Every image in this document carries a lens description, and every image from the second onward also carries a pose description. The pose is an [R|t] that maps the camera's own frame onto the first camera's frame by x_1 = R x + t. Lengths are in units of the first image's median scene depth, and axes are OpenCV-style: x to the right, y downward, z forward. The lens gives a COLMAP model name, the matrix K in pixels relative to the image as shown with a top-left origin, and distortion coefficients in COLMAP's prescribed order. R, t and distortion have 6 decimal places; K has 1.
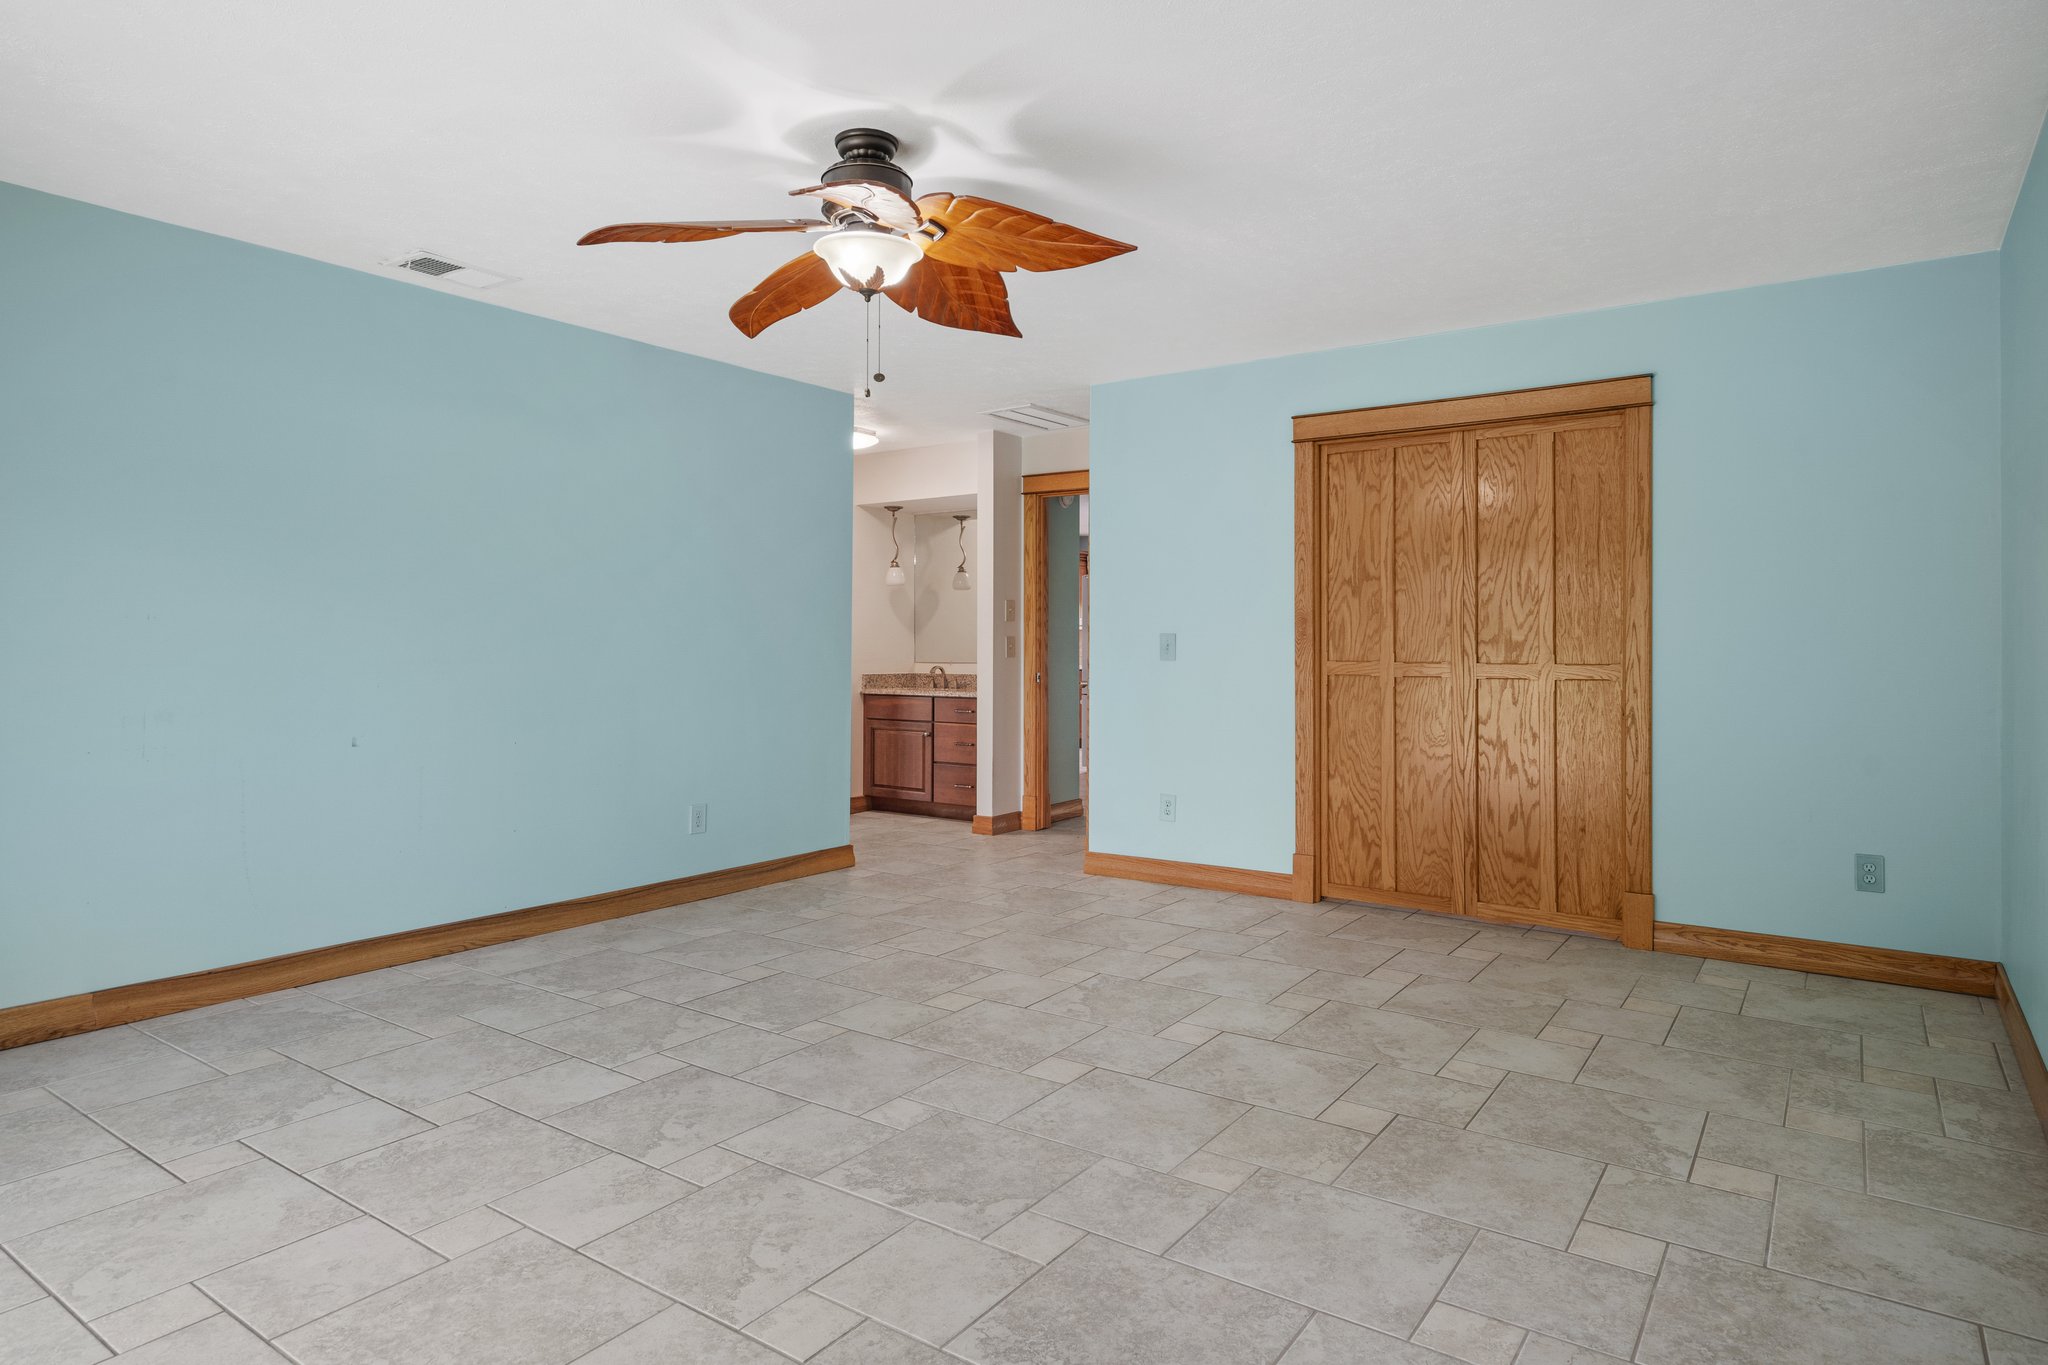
lens RADIAL K [[1166.5, 0, 1032.9], [0, 1166.5, 638.1], [0, 0, 1]] dist [-0.014881, 0.008800]
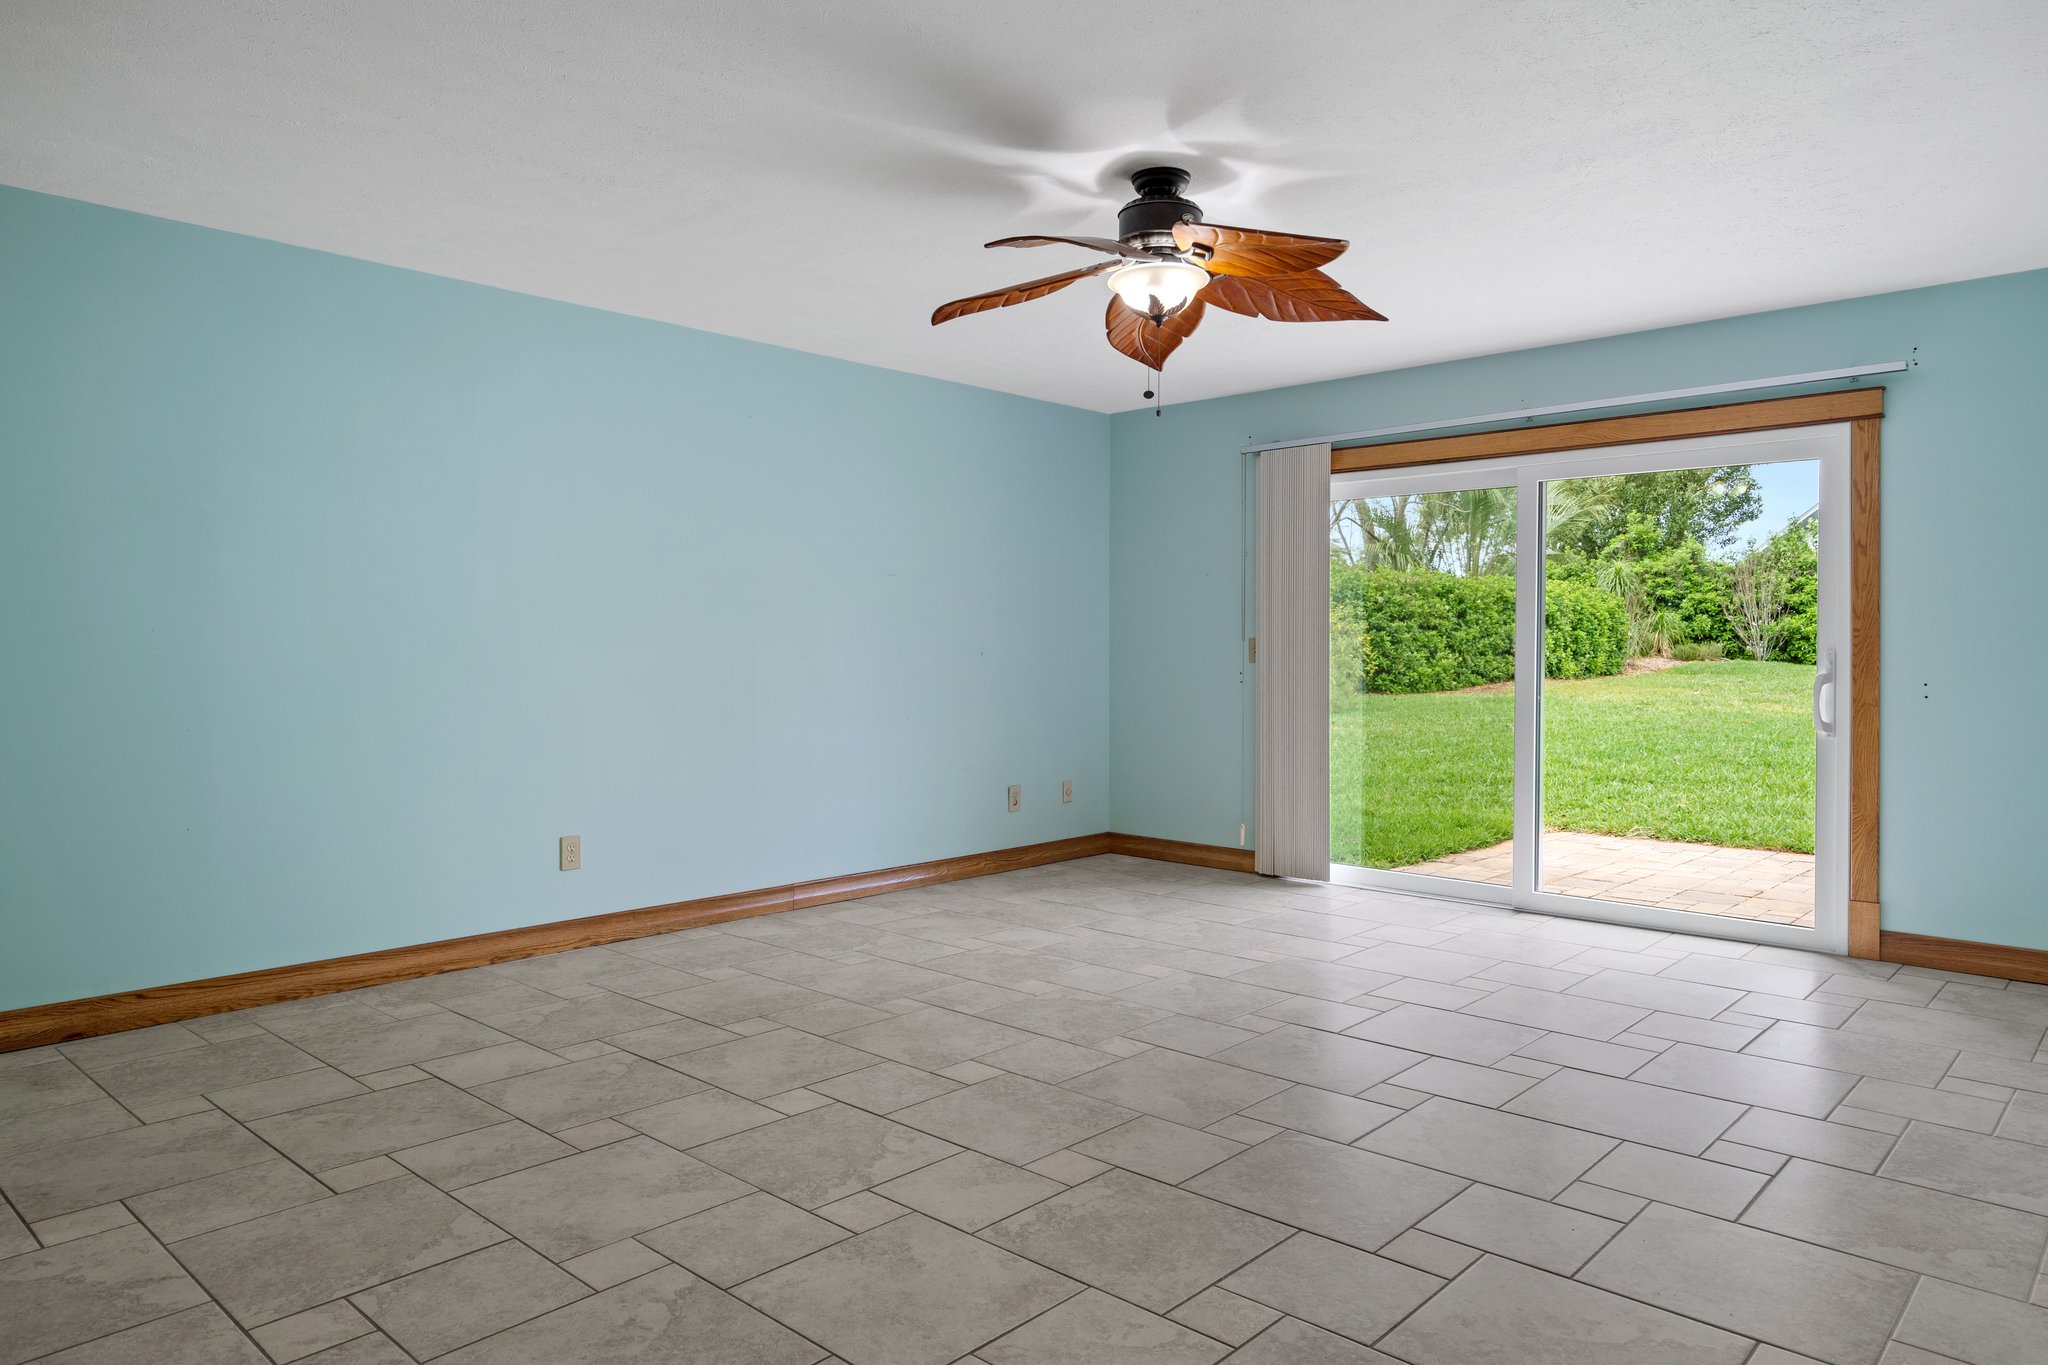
lens RADIAL K [[1303.6, 0, 1026.3], [0, 1303.6, 668.0], [0, 0, 1]] dist [-0.023274, -0.000550]
pose [[-0.991193, -0.005427, 0.132315, -0.168087], [-0.004603, 0.999968, 0.006530, 0.016130], [-0.132346, 0.005863, -0.991186, 2.050914]]
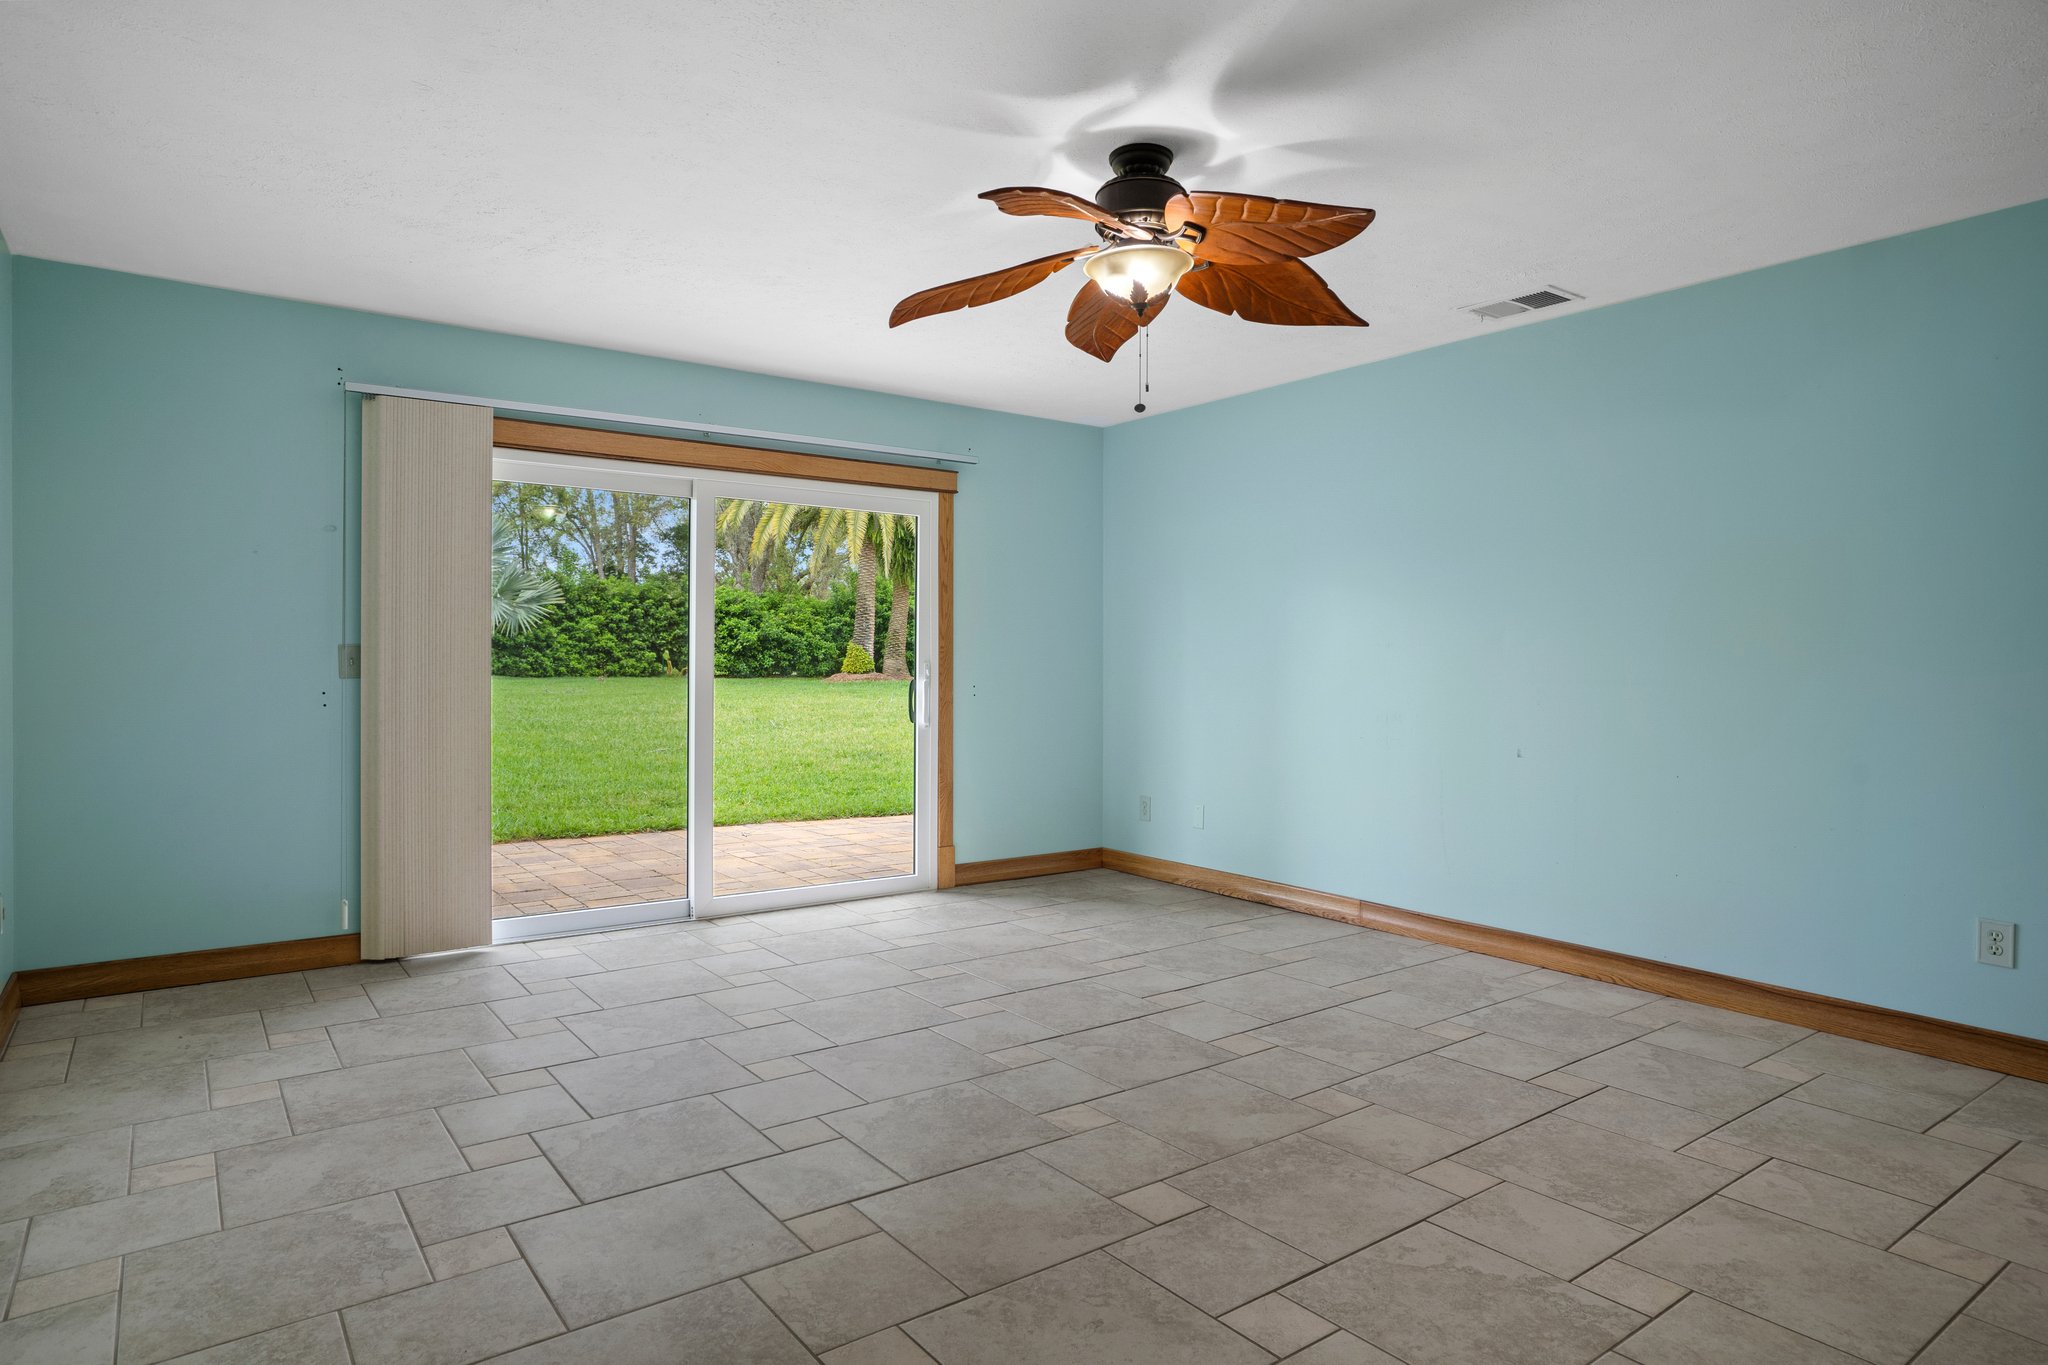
lens RADIAL K [[1166.5, 0, 1022.1], [0, 1166.5, 686.7], [0, 0, 1]] dist [-0.014881, 0.008800]
pose [[-0.315423, 0.018834, -0.948764, 0.779249], [0.001996, 0.999814, 0.019183, 0.004317], [0.948949, 0.004157, -0.315402, 1.134107]]
